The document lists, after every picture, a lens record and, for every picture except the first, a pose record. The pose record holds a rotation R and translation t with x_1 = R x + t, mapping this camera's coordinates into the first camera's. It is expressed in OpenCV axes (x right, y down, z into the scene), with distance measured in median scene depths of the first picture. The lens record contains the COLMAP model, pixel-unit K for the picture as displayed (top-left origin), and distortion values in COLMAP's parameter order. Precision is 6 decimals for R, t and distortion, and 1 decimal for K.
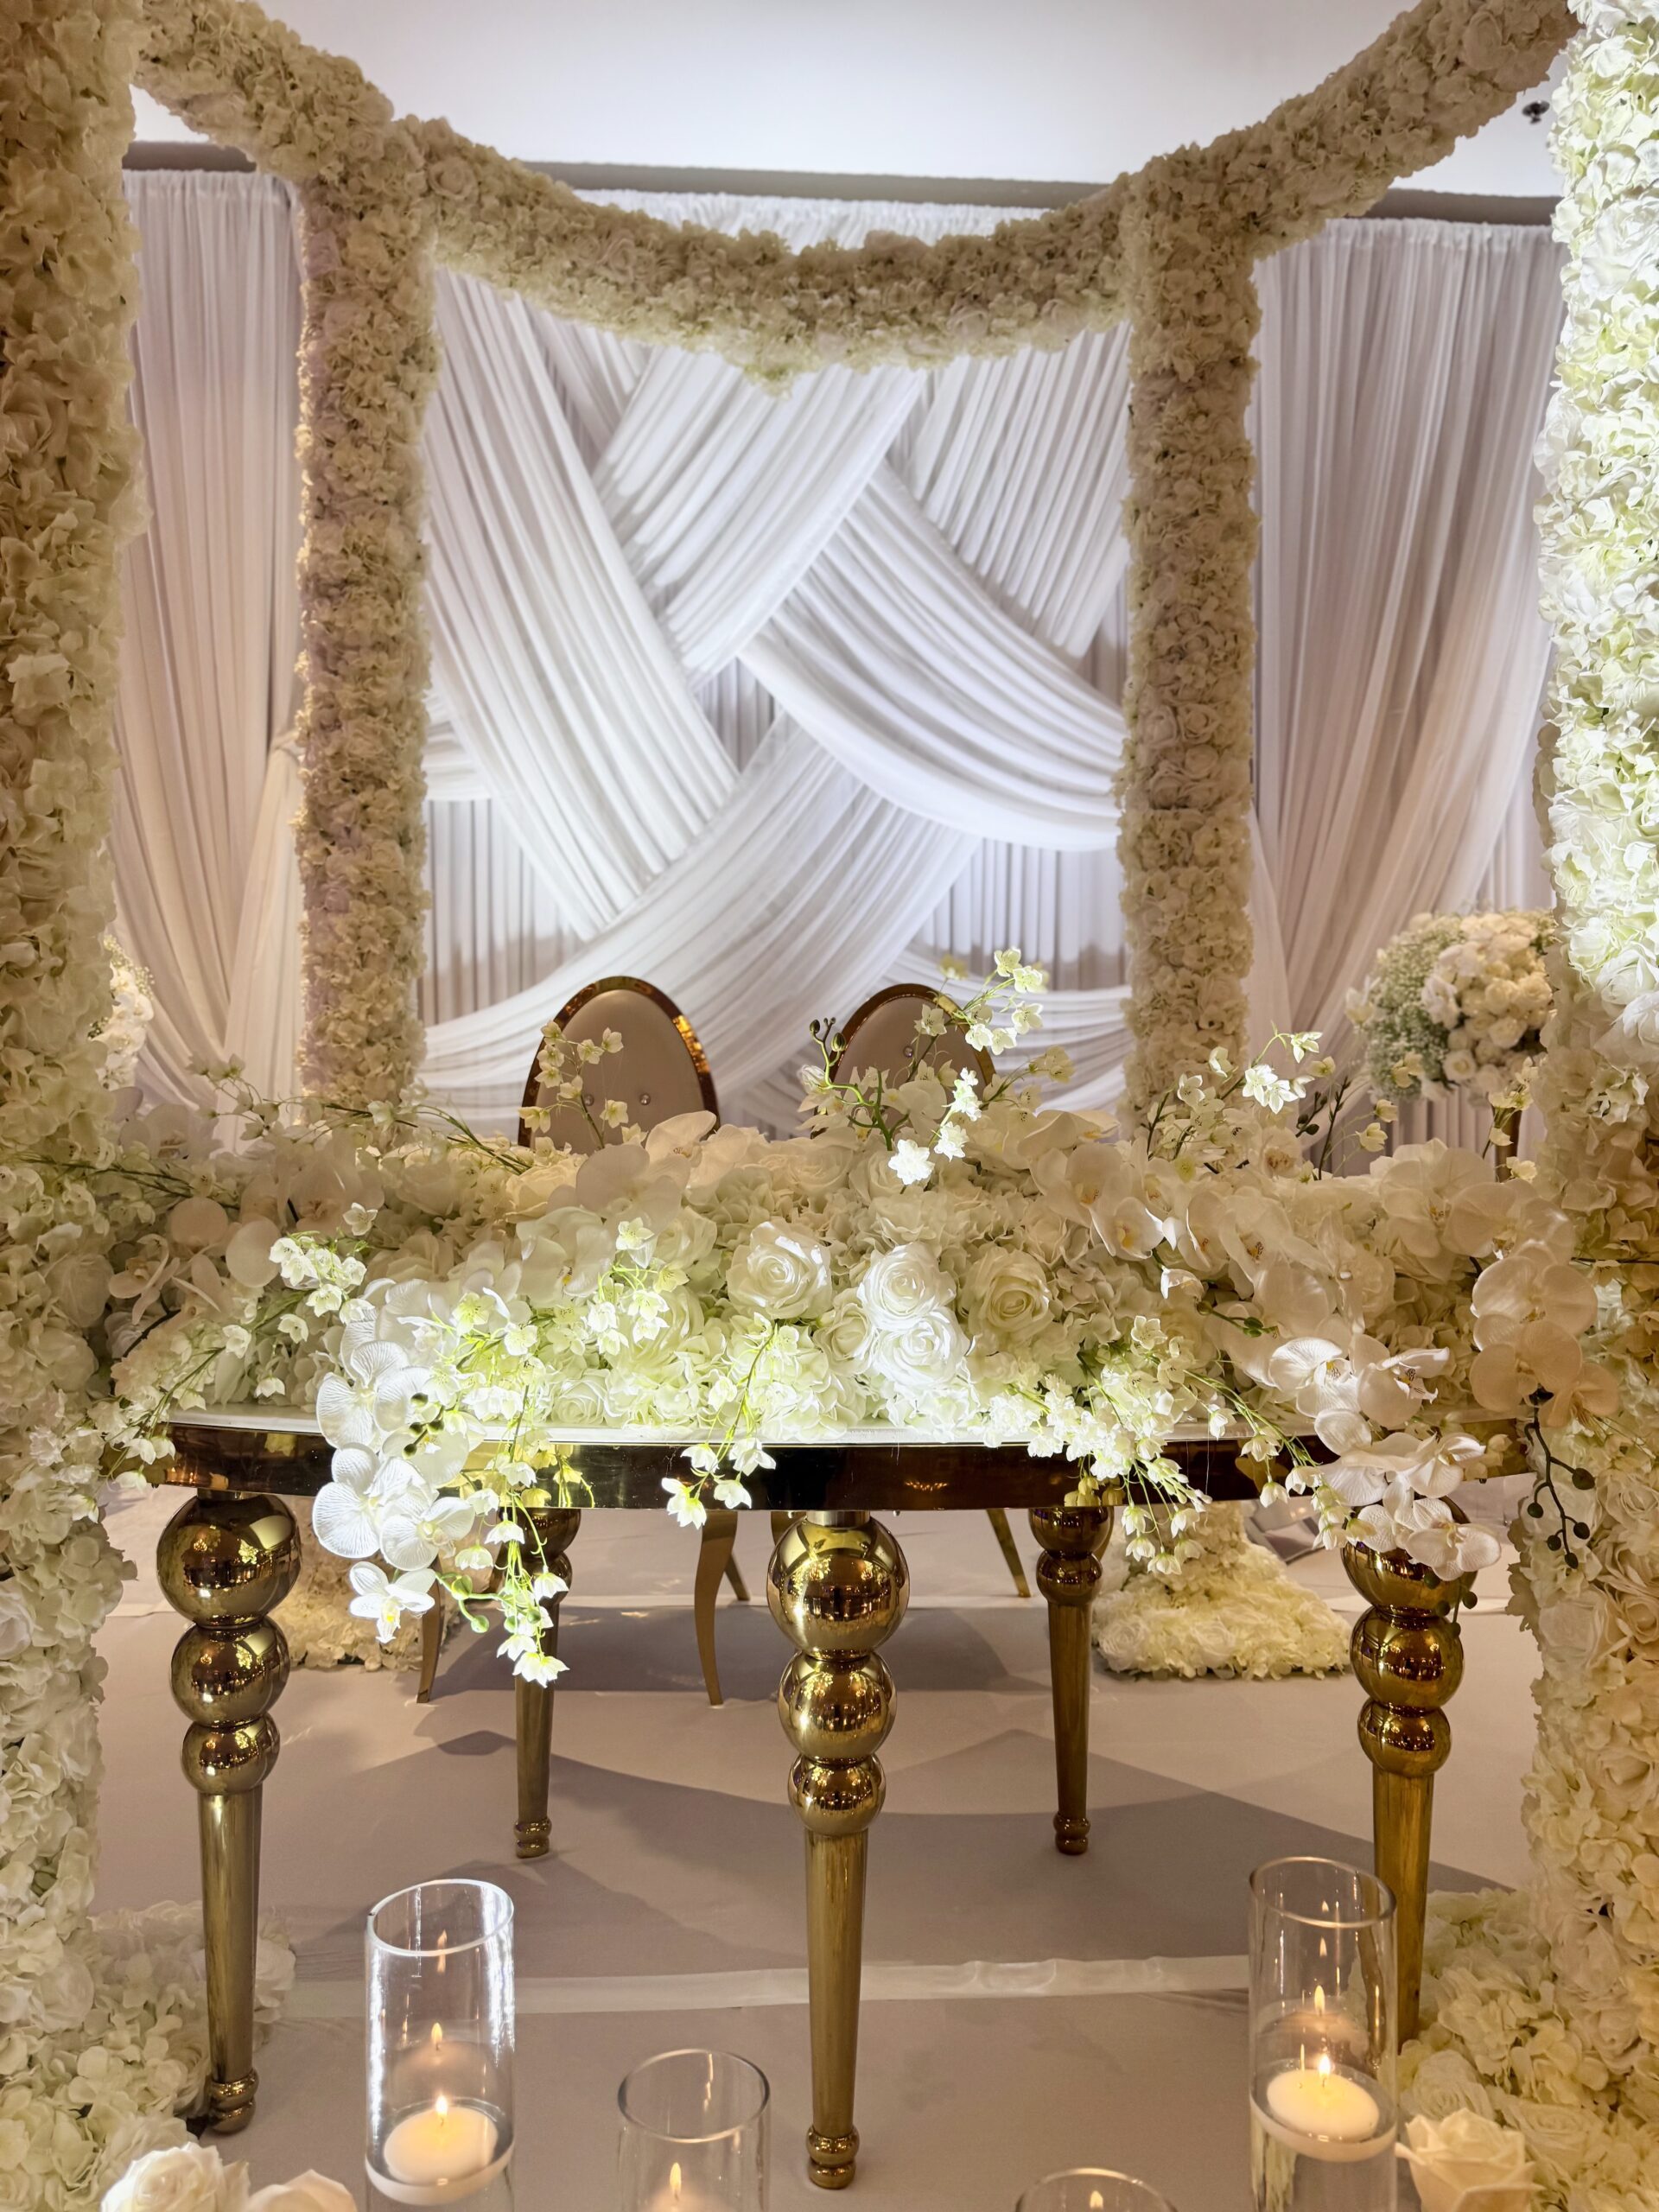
lens RADIAL K [[1561.3, 0, 829.5], [0, 1561.3, 1106.0], [0, 0, 1]] dist [0.065102, -0.001162]
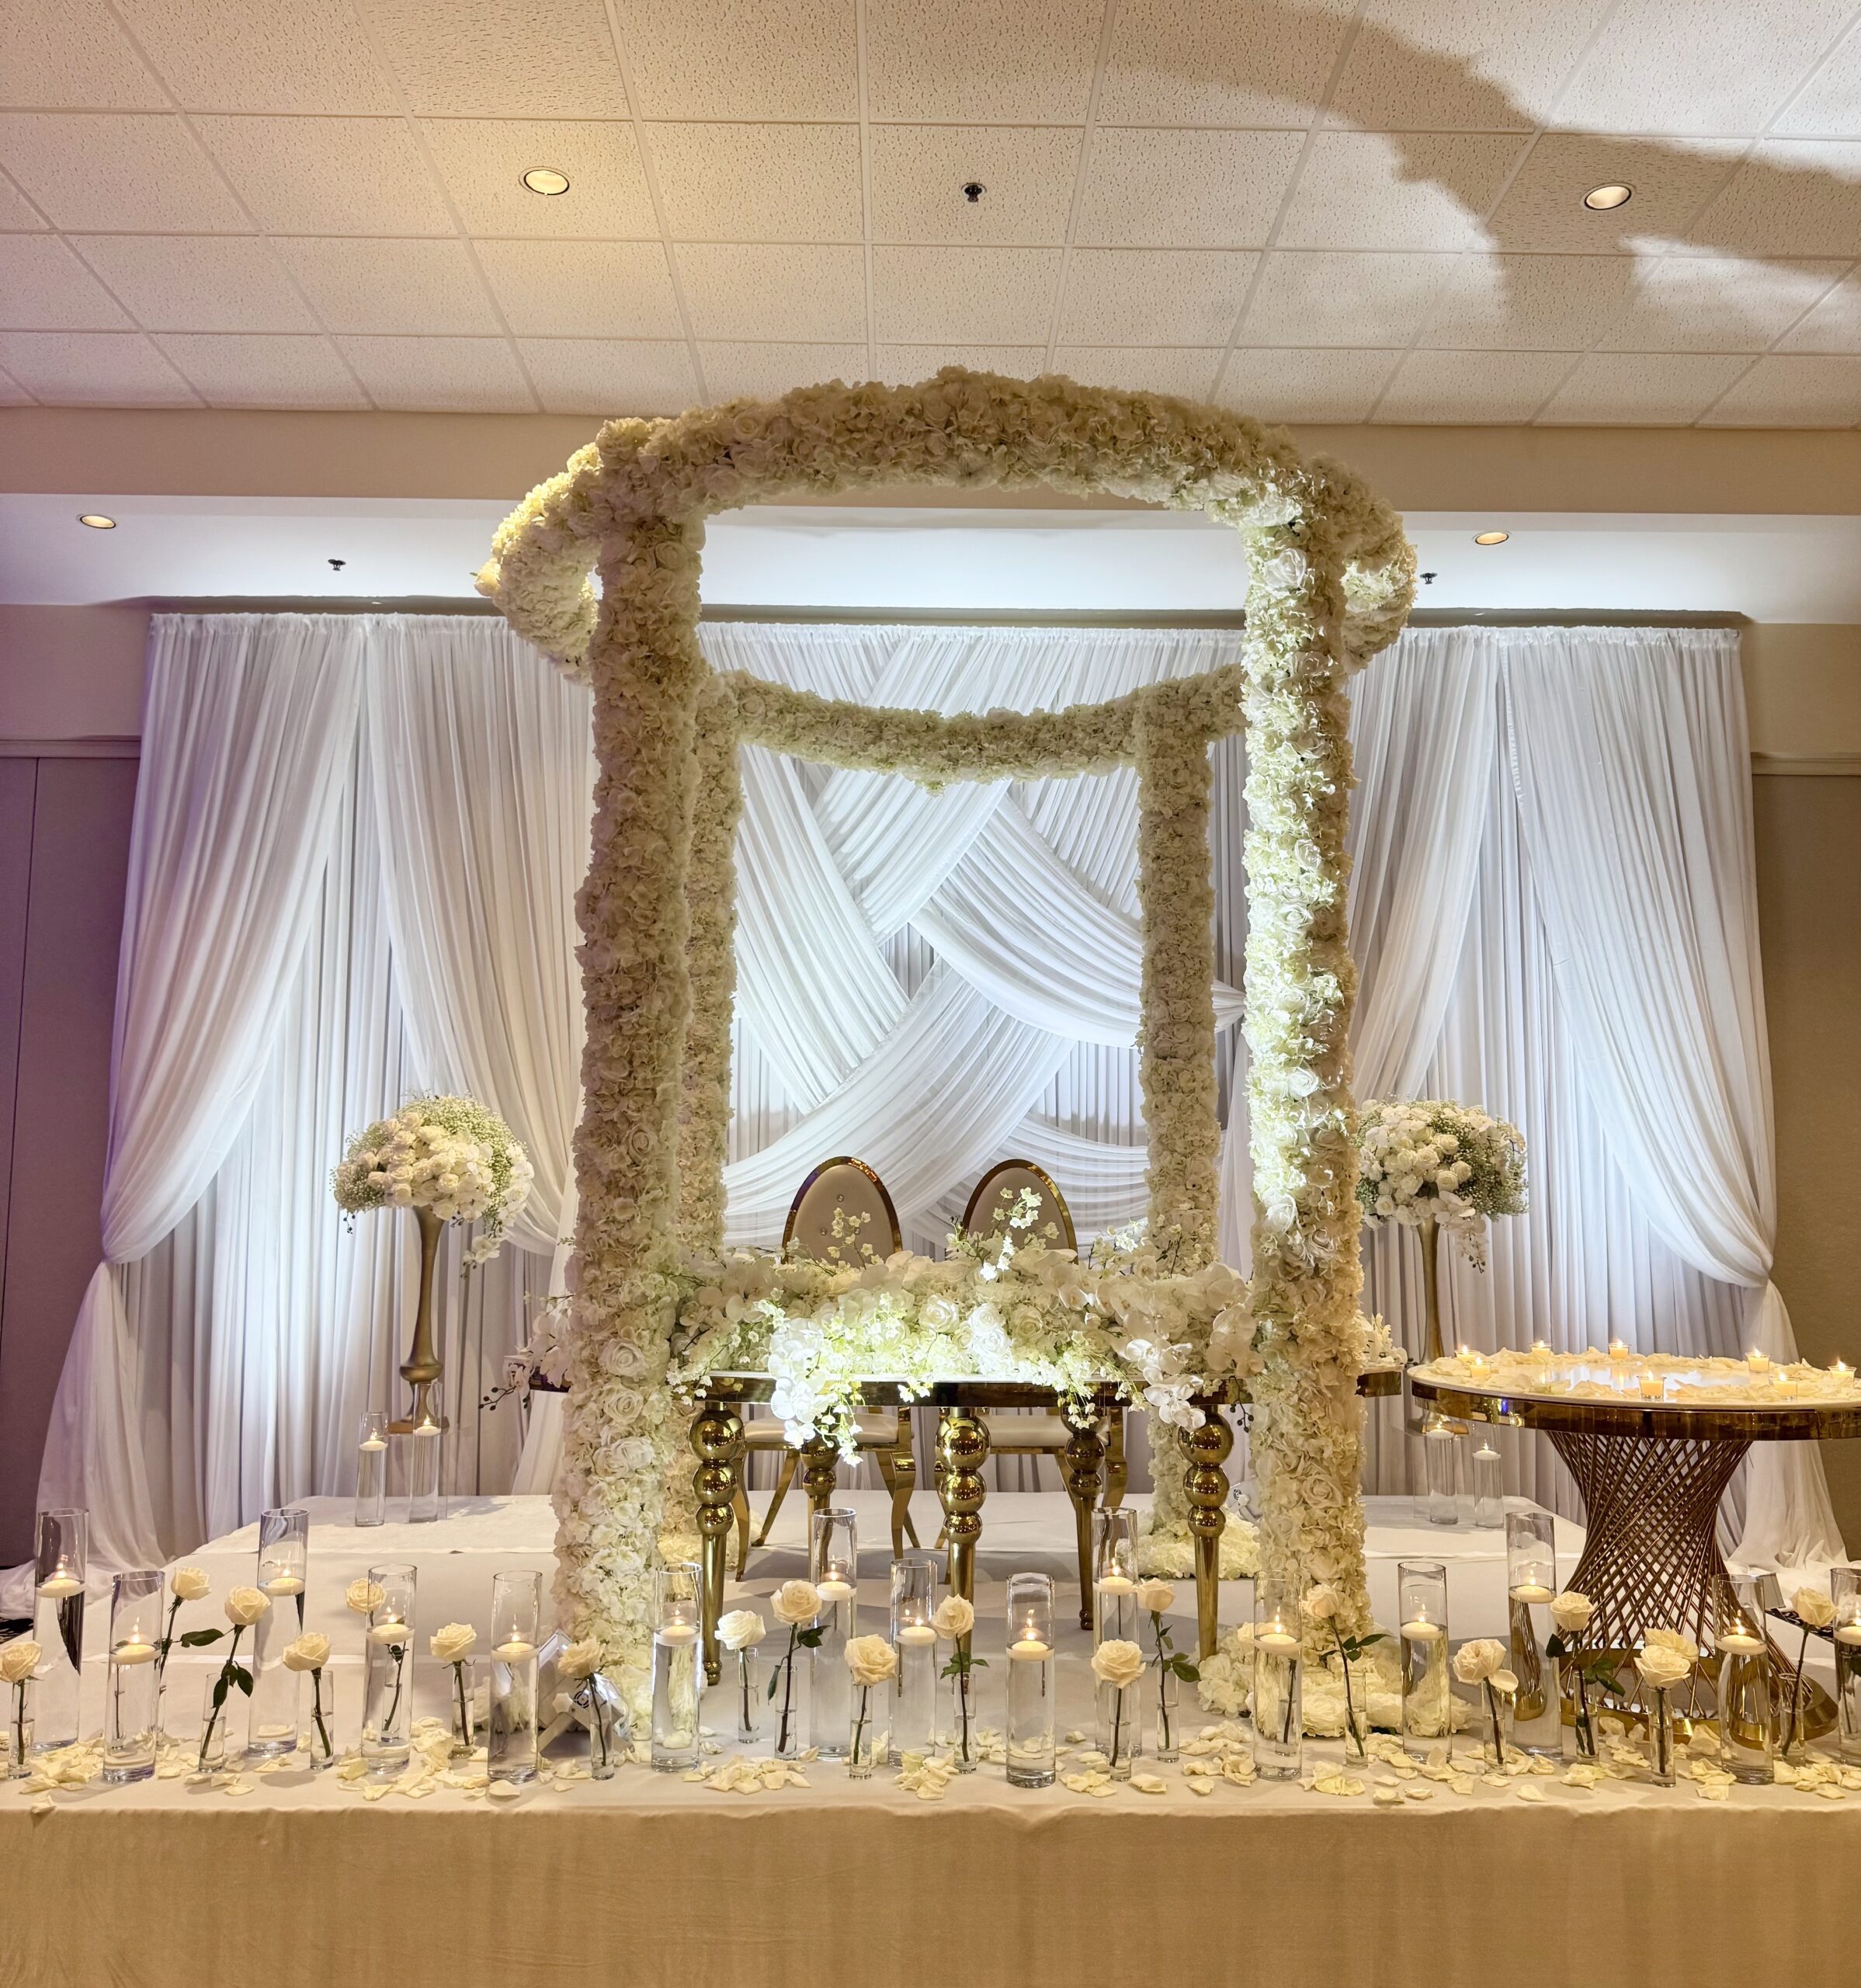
lens RADIAL K [[1655.1, 0, 930.5], [0, 1655.1, 994.0], [0, 0, 1]] dist [0.130603, 0.000991]
pose [[0.999356, -0.007418, -0.035102, 0.024709], [0.002967, 0.992129, -0.125188, -0.034267], [0.035754, 0.125003, 0.991512, -0.811622]]
